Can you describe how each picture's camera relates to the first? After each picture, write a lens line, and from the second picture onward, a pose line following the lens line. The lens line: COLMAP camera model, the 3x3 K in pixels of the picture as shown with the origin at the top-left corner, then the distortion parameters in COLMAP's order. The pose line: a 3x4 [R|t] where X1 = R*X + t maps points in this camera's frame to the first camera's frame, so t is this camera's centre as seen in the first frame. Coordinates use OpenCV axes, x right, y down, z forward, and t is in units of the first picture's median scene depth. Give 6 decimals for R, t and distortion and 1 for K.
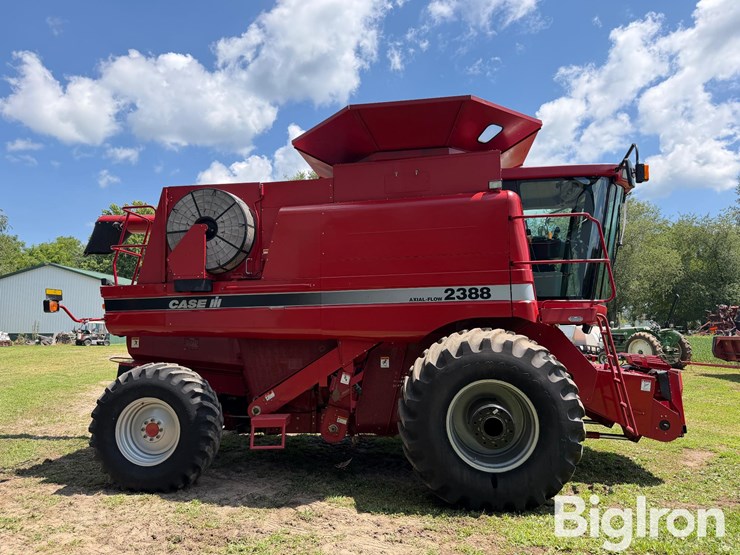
lens RADIAL K [[513.0, 0, 370.0], [0, 513.0, 277.5], [0, 0, 1]] dist [0.047603, -0.002411]
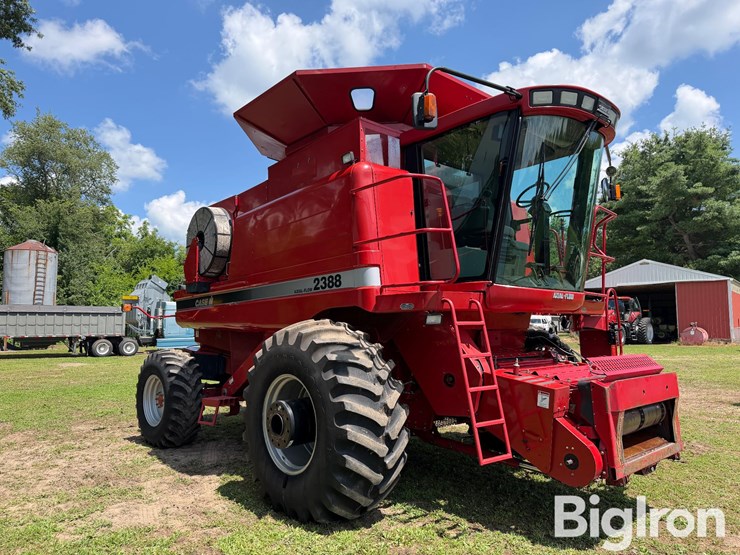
lens RADIAL K [[511.1, 0, 370.0], [0, 511.1, 277.5], [0, 0, 1]] dist [0.031622, -0.043851]
pose [[0.767596, -0.064046, -0.637727, 0.827712], [0.071699, 0.997330, -0.013861, 0.040493], [0.636912, -0.035085, 0.770138, 0.341259]]
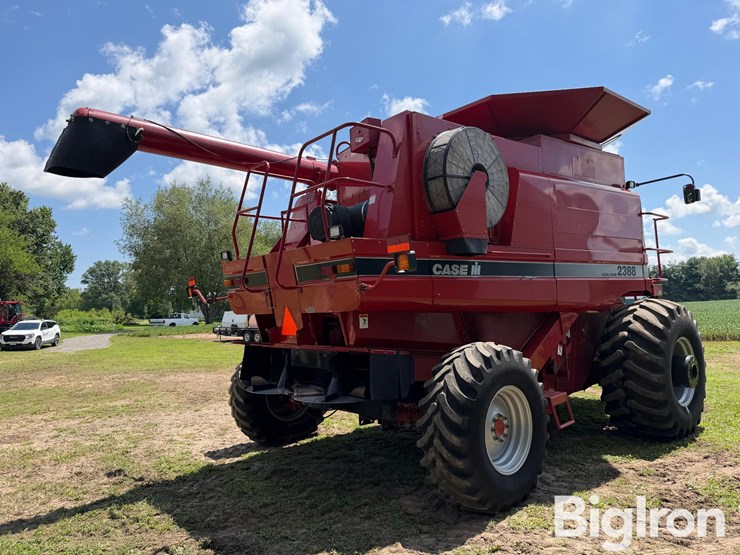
lens RADIAL K [[533.9, 0, 371.9], [0, 533.9, 285.3], [0, 0, 1]] dist [0.077431, -0.115090]
pose [[0.676104, 0.025887, 0.736352, -1.131968], [-0.041701, 0.999125, 0.003163, 0.084818], [-0.735625, -0.032845, 0.676592, 0.580410]]
